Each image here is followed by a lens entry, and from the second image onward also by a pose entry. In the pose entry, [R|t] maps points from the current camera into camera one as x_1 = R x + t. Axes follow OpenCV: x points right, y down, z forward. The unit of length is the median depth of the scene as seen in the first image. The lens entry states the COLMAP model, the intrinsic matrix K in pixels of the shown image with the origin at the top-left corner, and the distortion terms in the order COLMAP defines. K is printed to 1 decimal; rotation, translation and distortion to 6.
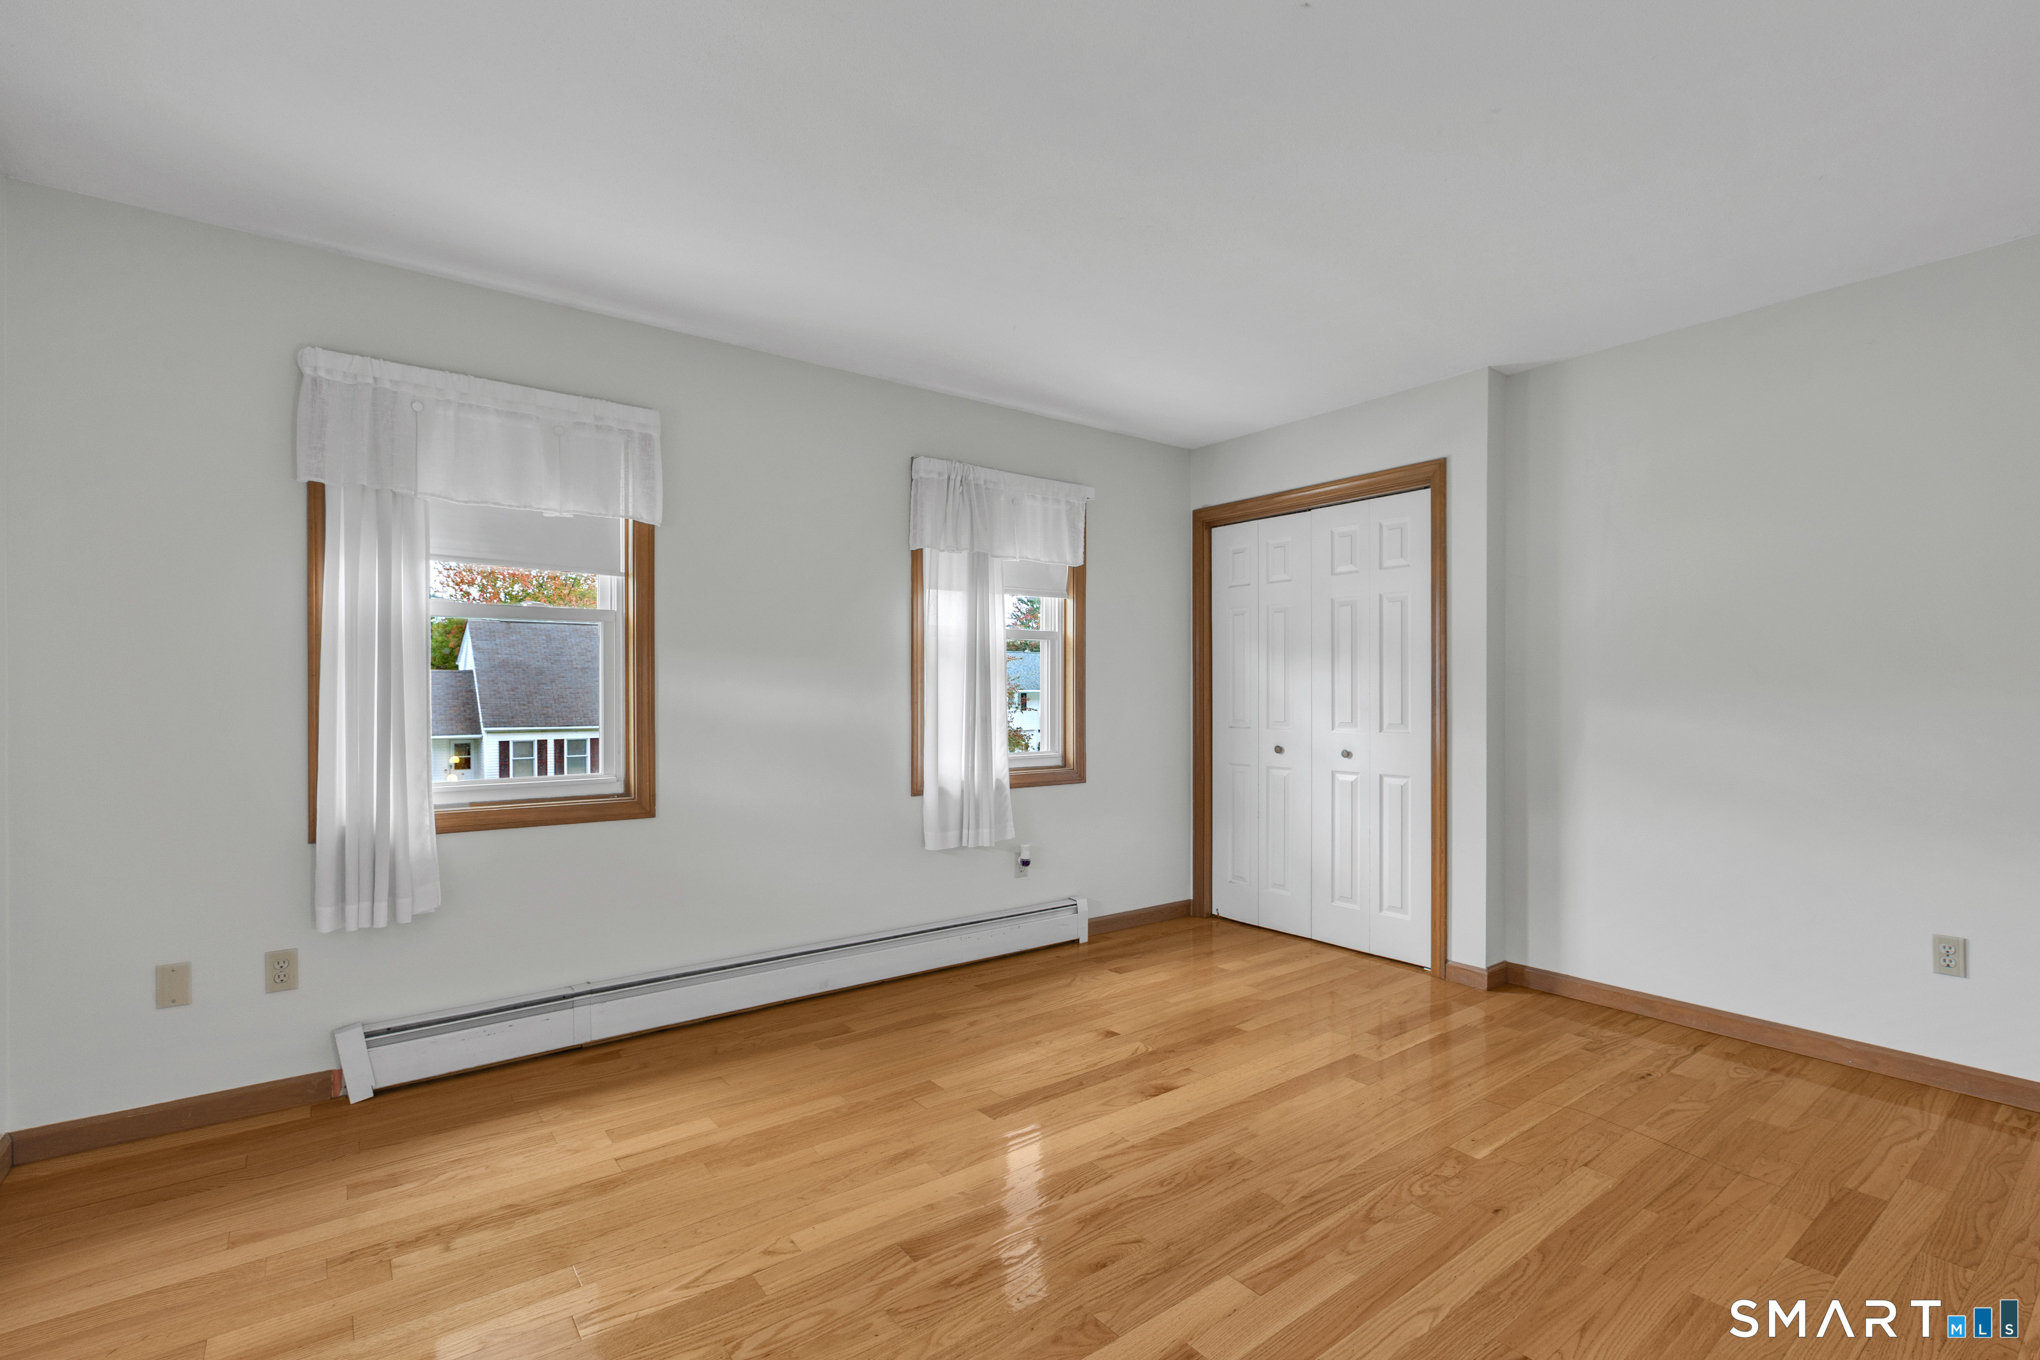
lens RADIAL K [[933.2, 0, 1020.0], [0, 933.2, 680.0], [0, 0, 1]] dist [0.002086, -0.000053]
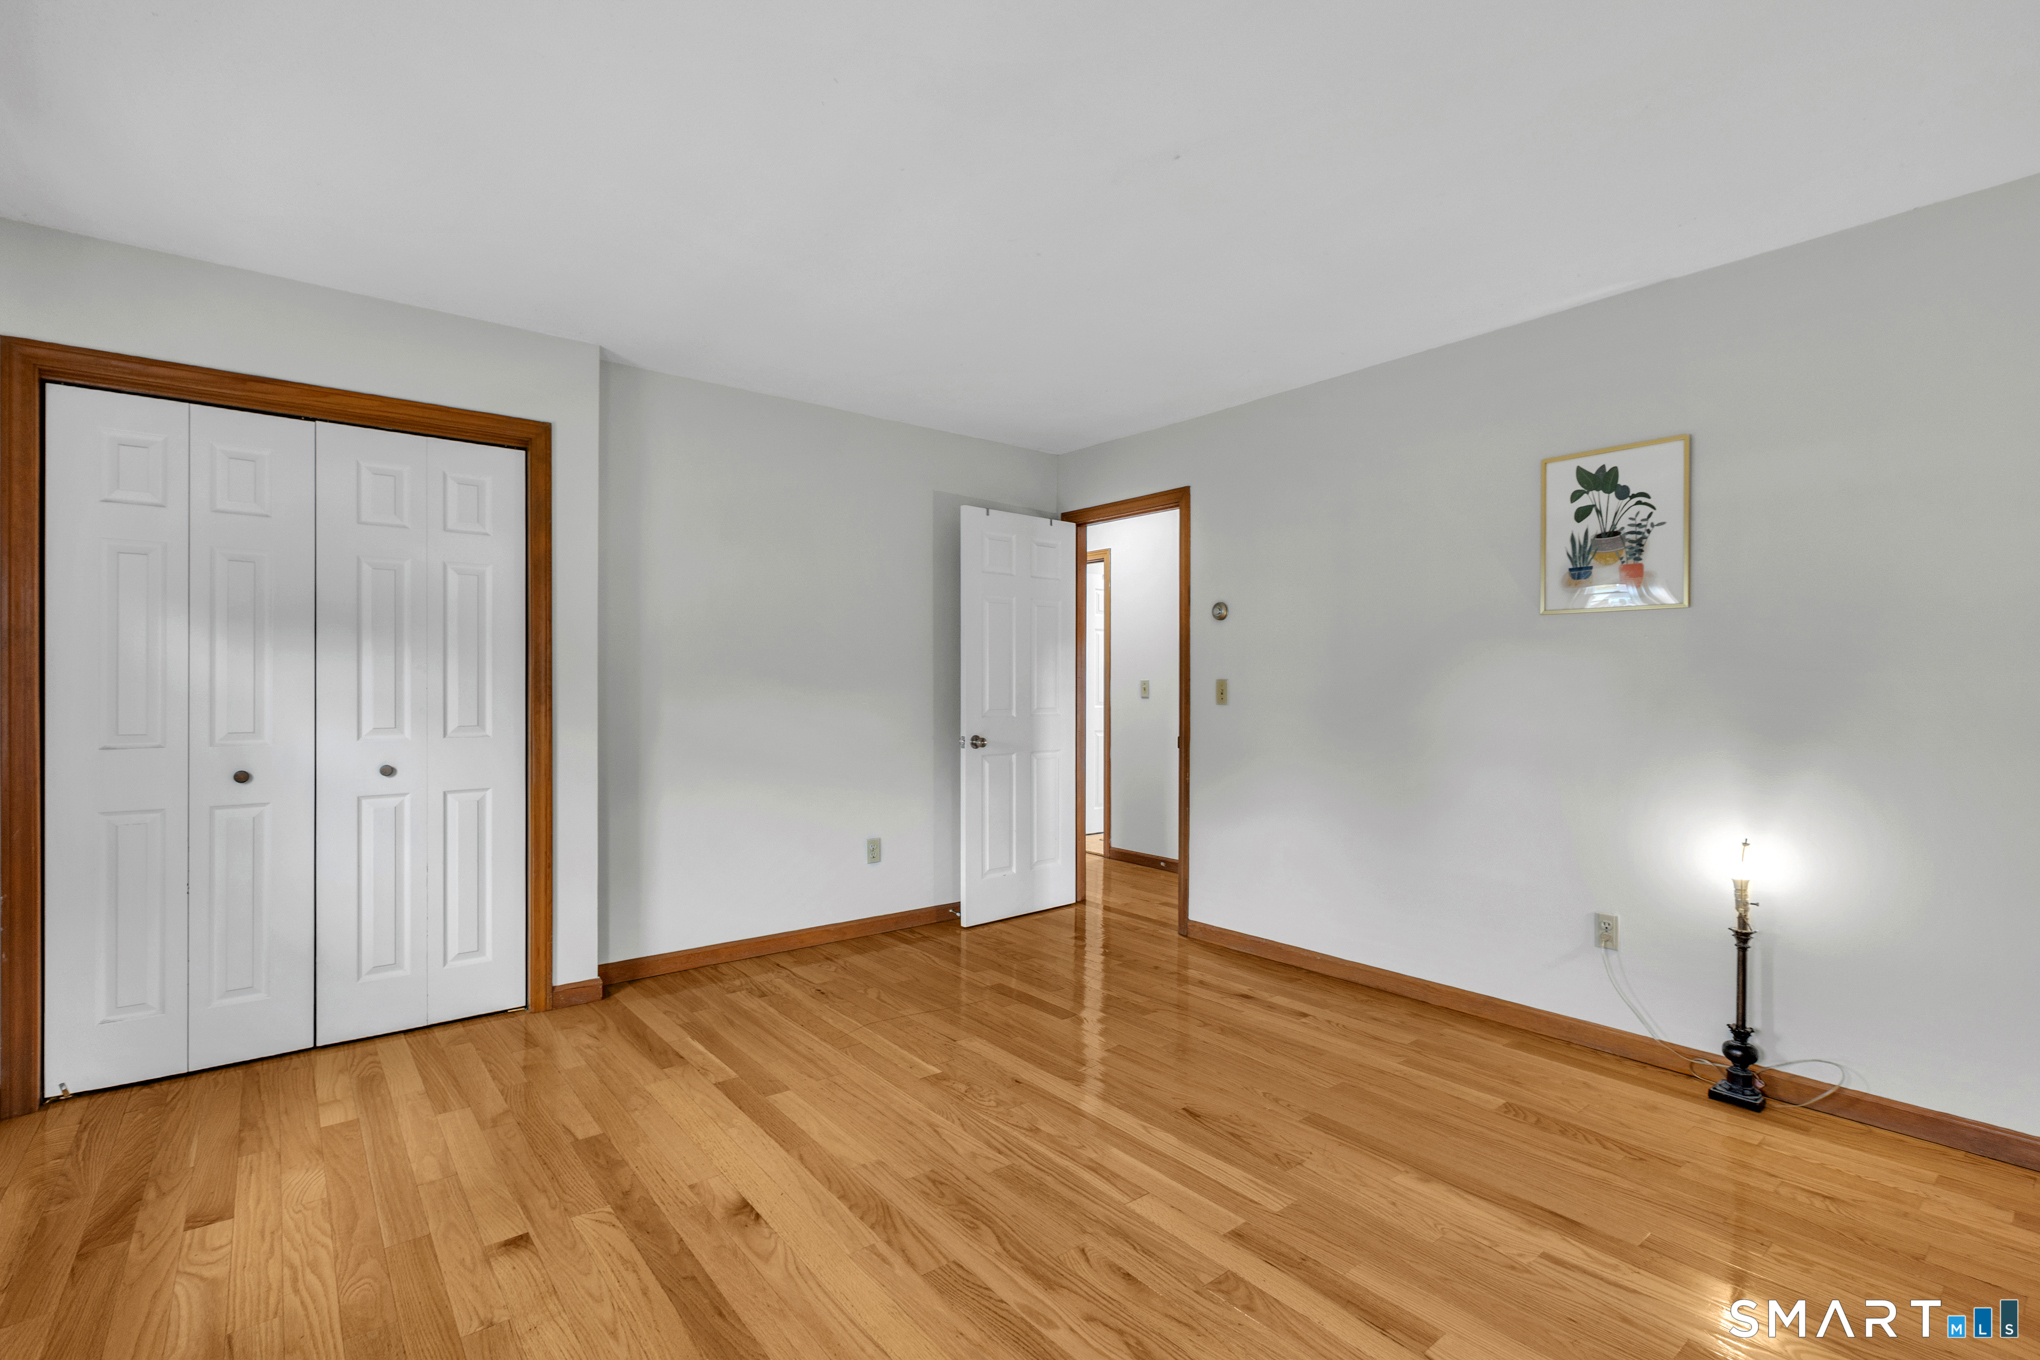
lens RADIAL K [[933.2, 0, 1020.0], [0, 933.2, 680.0], [0, 0, 1]] dist [0.002086, -0.000053]
pose [[-0.035567, 0.004739, 0.999356, -0.538731], [-0.015396, 0.999867, -0.005290, 0.004816], [-0.999249, -0.015574, -0.035489, 0.699275]]
